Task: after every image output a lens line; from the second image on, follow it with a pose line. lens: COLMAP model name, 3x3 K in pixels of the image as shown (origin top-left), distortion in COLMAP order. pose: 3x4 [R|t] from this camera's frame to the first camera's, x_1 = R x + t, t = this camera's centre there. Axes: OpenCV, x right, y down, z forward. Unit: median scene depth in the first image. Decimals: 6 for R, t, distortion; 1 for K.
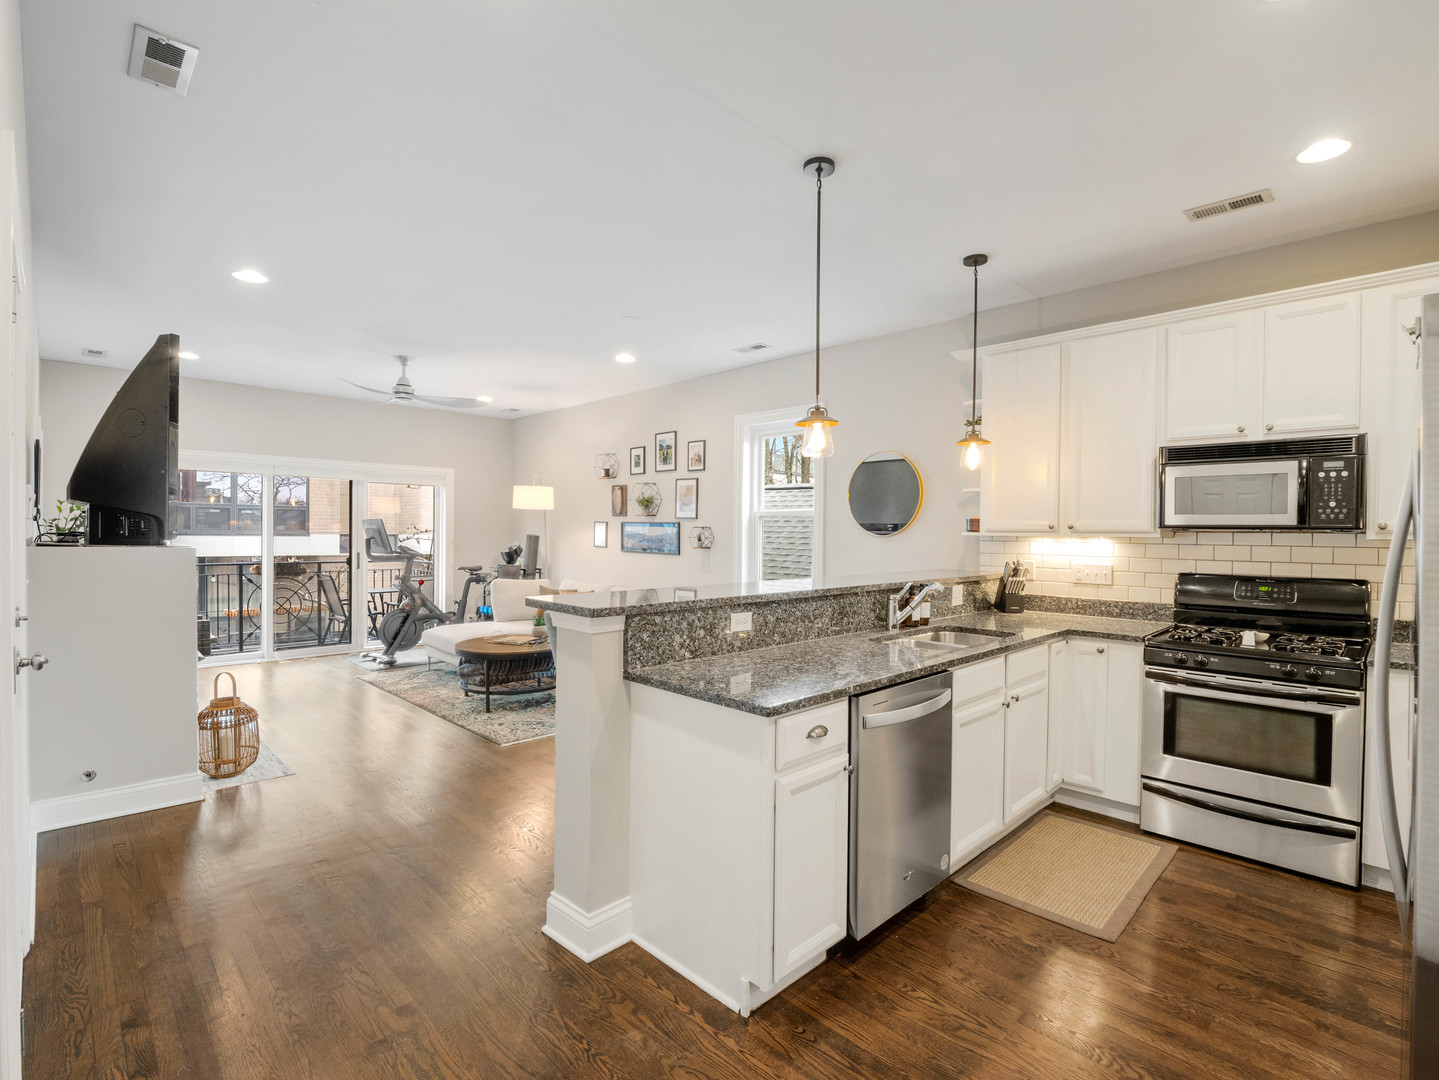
lens RADIAL K [[687.5, 0, 719.5], [0, 687.5, 540.0], [0, 0, 1]] dist [-0.018556, -0.000324]
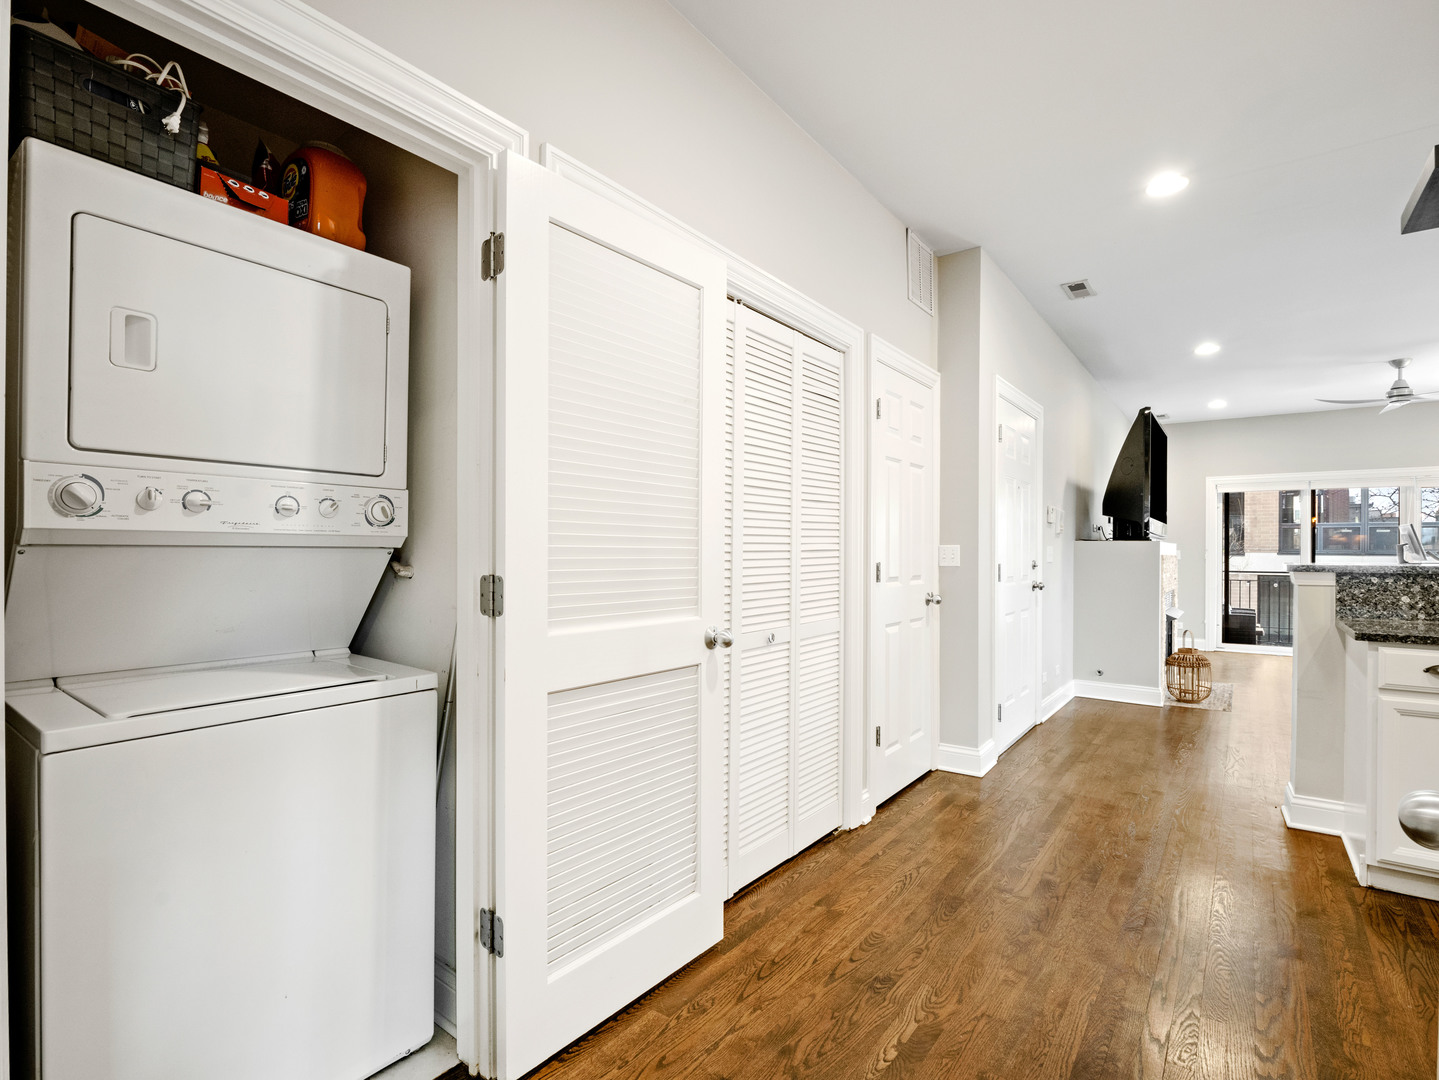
lens RADIAL K [[698.3, 0, 716.2], [0, 698.3, 545.3], [0, 0, 1]] dist [-0.016432, -0.000362]
pose [[0.131384, -0.017681, -0.991174, 0.319619], [-0.015341, 0.999685, -0.019866, 0.032518], [0.991213, 0.017816, 0.131071, -0.099611]]
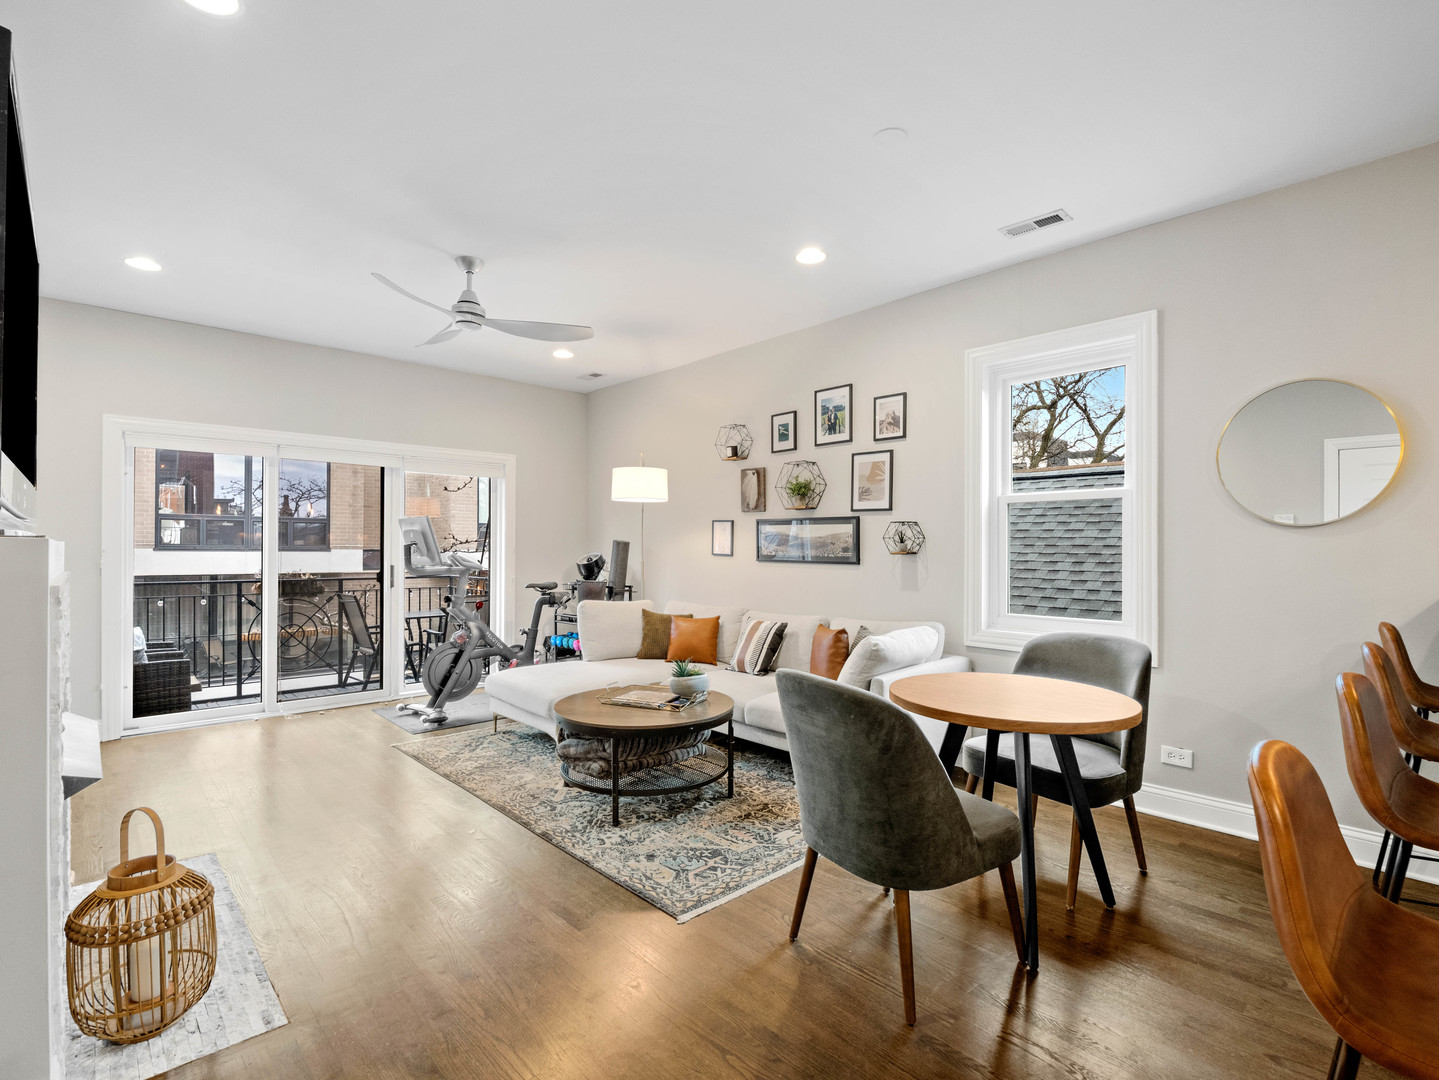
lens RADIAL K [[698.3, 0, 716.2], [0, 698.3, 545.3], [0, 0, 1]] dist [-0.016432, -0.000362]
pose [[0.999359, -0.006999, -0.035097, -0.163460], [0.006464, 0.999861, -0.015344, 0.011540], [0.035199, 0.015107, 0.999266, 0.280486]]
